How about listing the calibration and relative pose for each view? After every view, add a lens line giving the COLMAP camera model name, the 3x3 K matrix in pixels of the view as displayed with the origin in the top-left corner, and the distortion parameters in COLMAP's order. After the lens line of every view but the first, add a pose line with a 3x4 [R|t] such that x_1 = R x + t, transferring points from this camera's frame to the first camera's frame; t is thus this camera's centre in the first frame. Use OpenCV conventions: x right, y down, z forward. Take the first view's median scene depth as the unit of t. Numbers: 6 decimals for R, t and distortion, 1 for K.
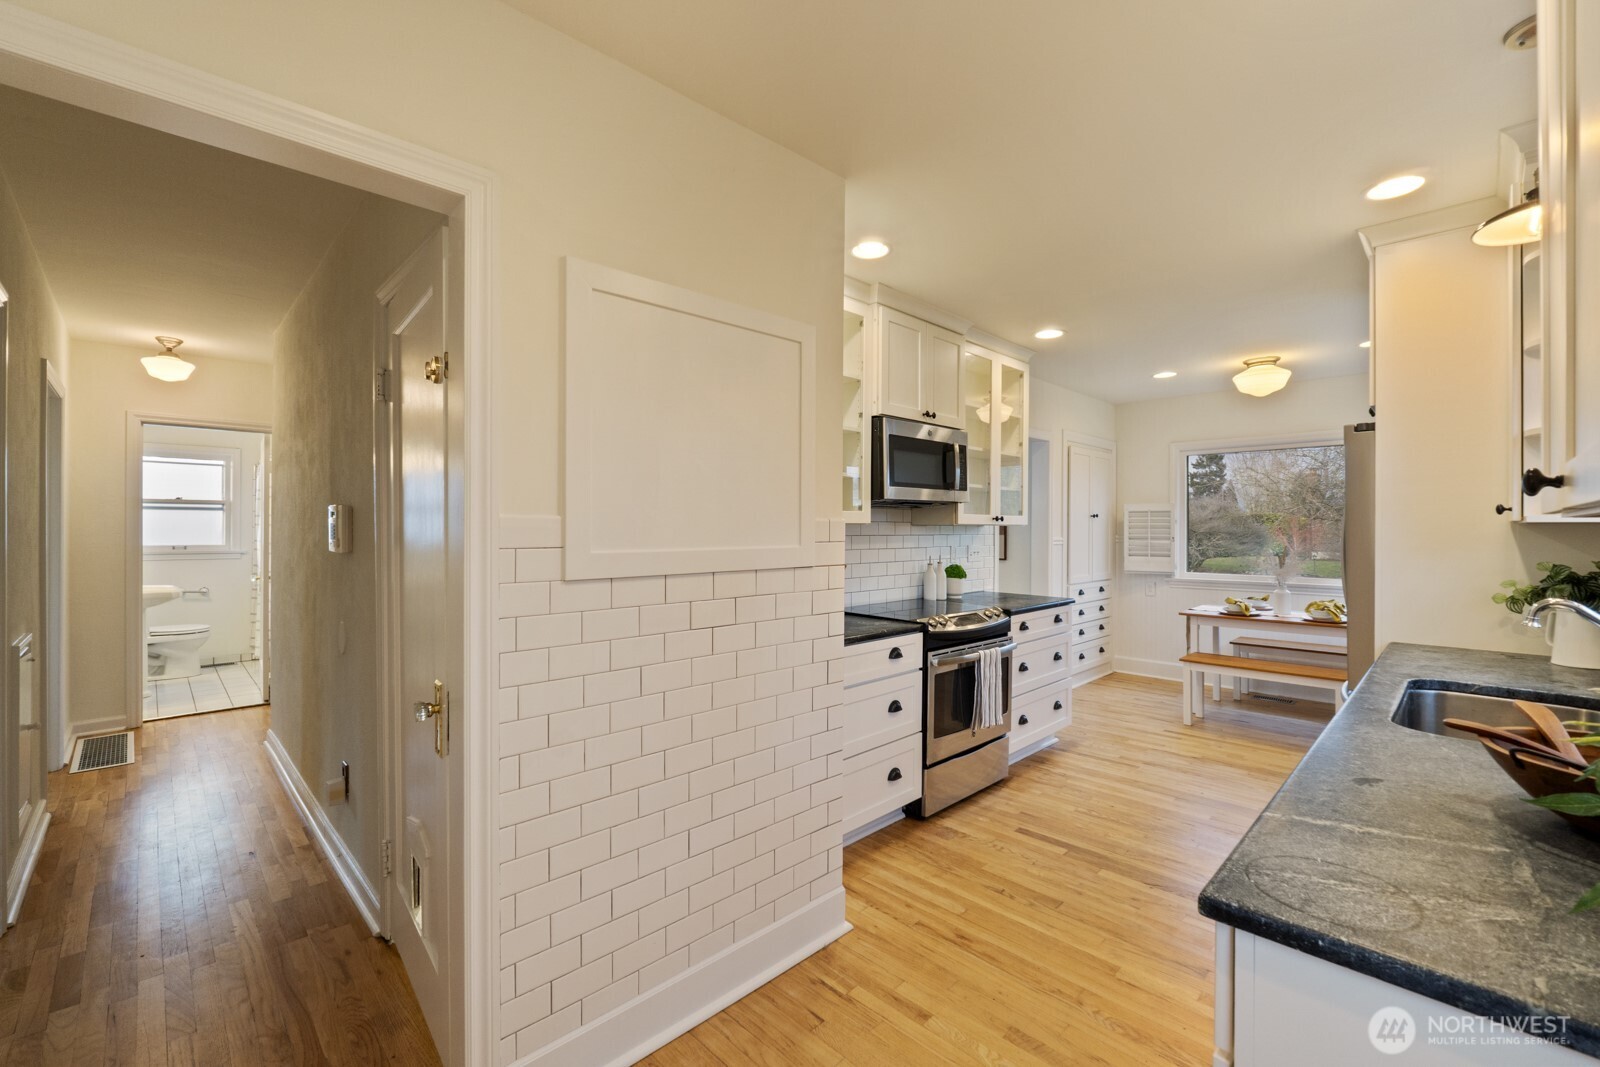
lens RADIAL K [[673.4, 0, 804.1], [0, 673.4, 522.5], [0, 0, 1]] dist [-0.011920, 0.000237]
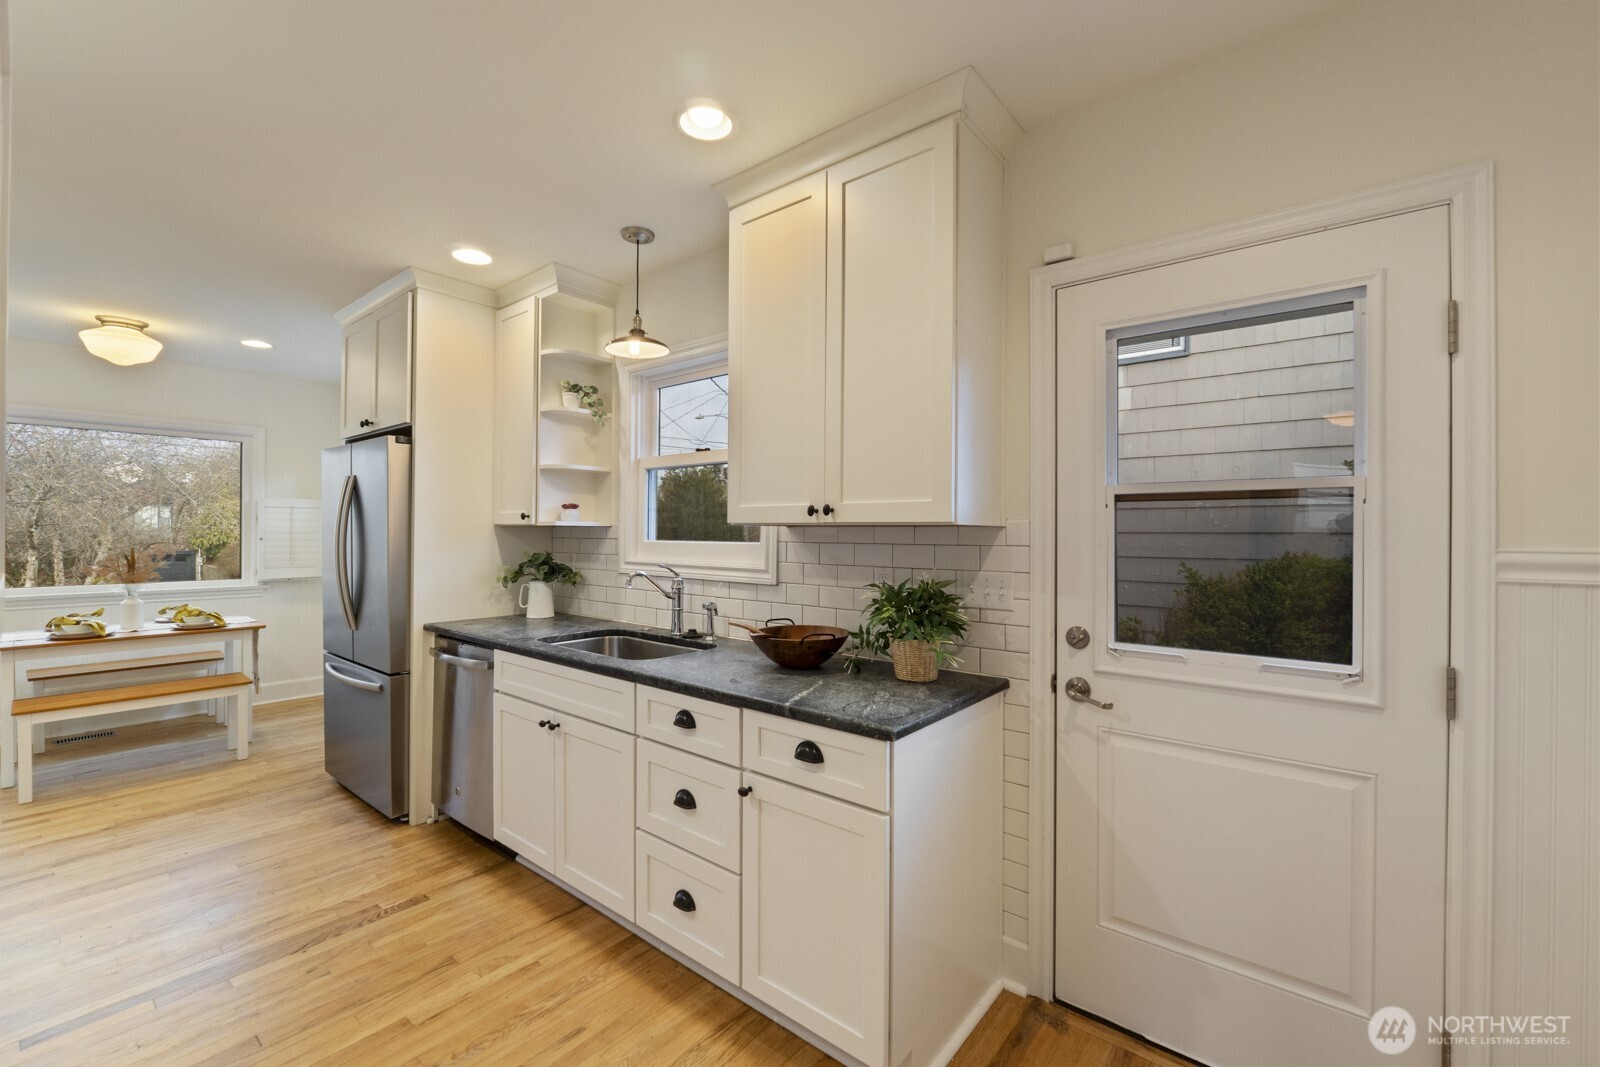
lens RADIAL K [[672.5, 0, 800.9], [0, 672.5, 529.3], [0, 0, 1]] dist [-0.002080, -0.000176]
pose [[-0.100315, -0.001513, 0.994955, -0.283367], [-0.012898, 0.999917, 0.000220, 0.002070], [-0.994872, -0.012811, -0.100326, 0.338512]]
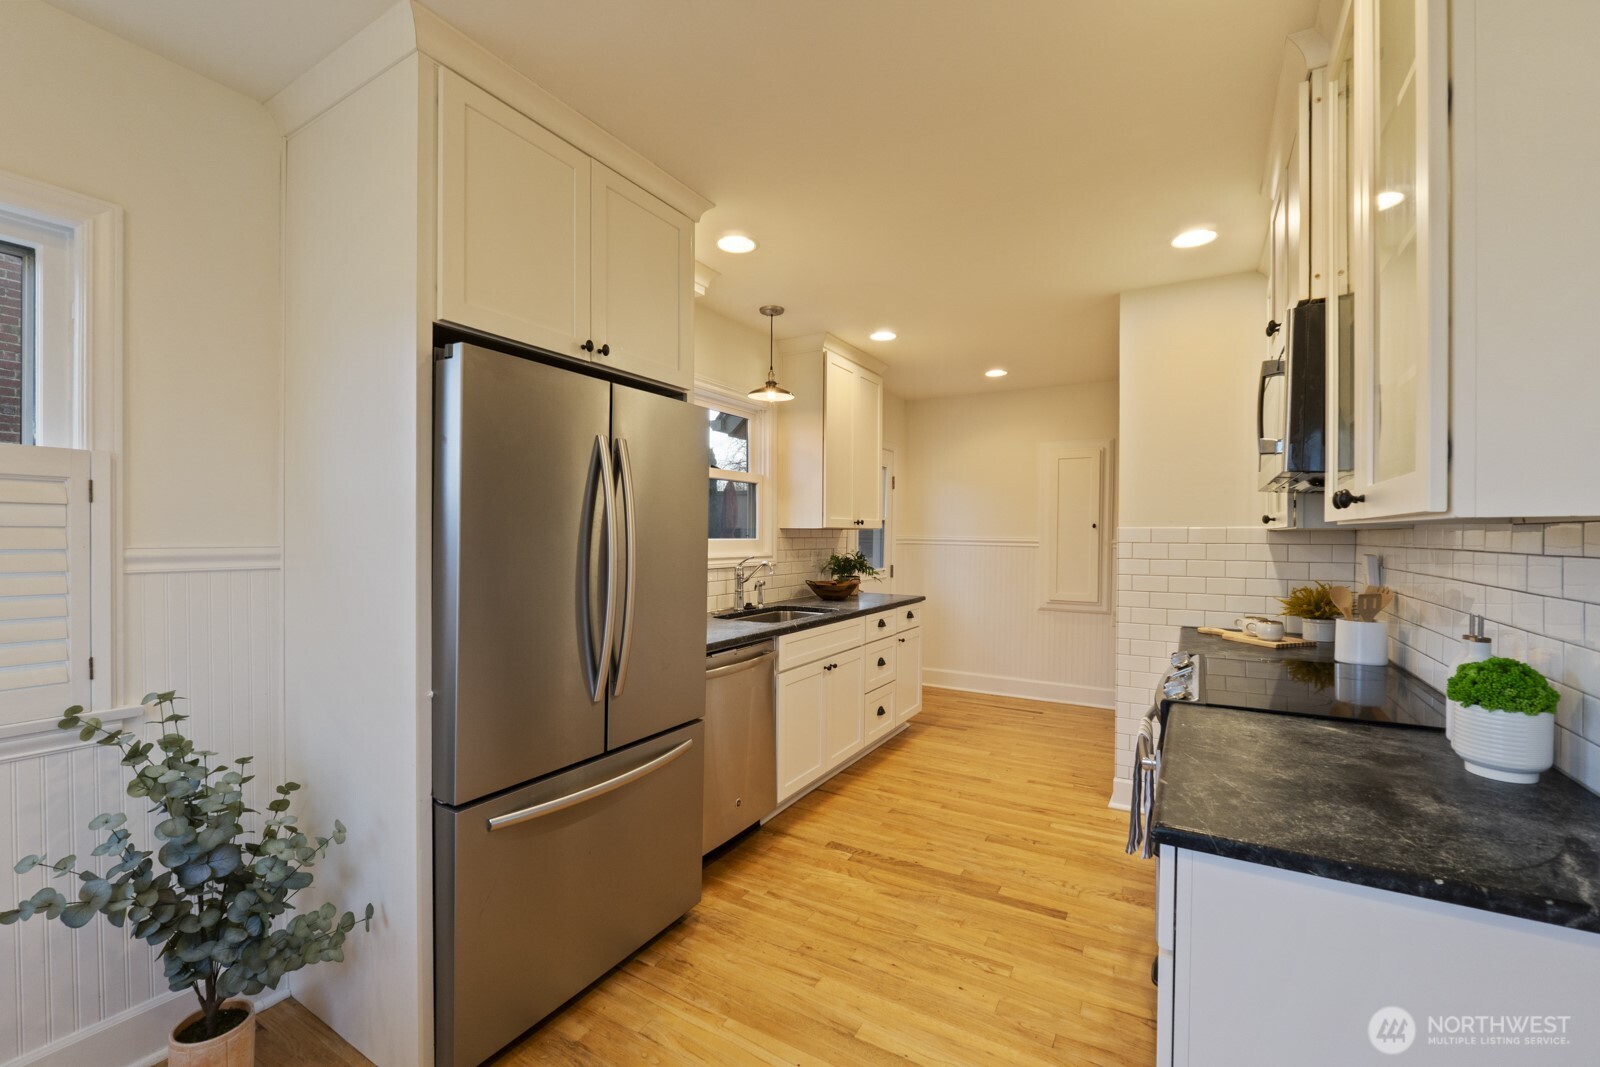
lens RADIAL K [[656.4, 0, 810.5], [0, 656.4, 542.5], [0, 0, 1]] dist [-0.021281, 0.000043]
pose [[-0.965293, -0.005986, -0.261101, 0.699497], [-0.007749, 0.999954, 0.005723, 0.017153], [0.261054, 0.007548, -0.965295, 1.432148]]
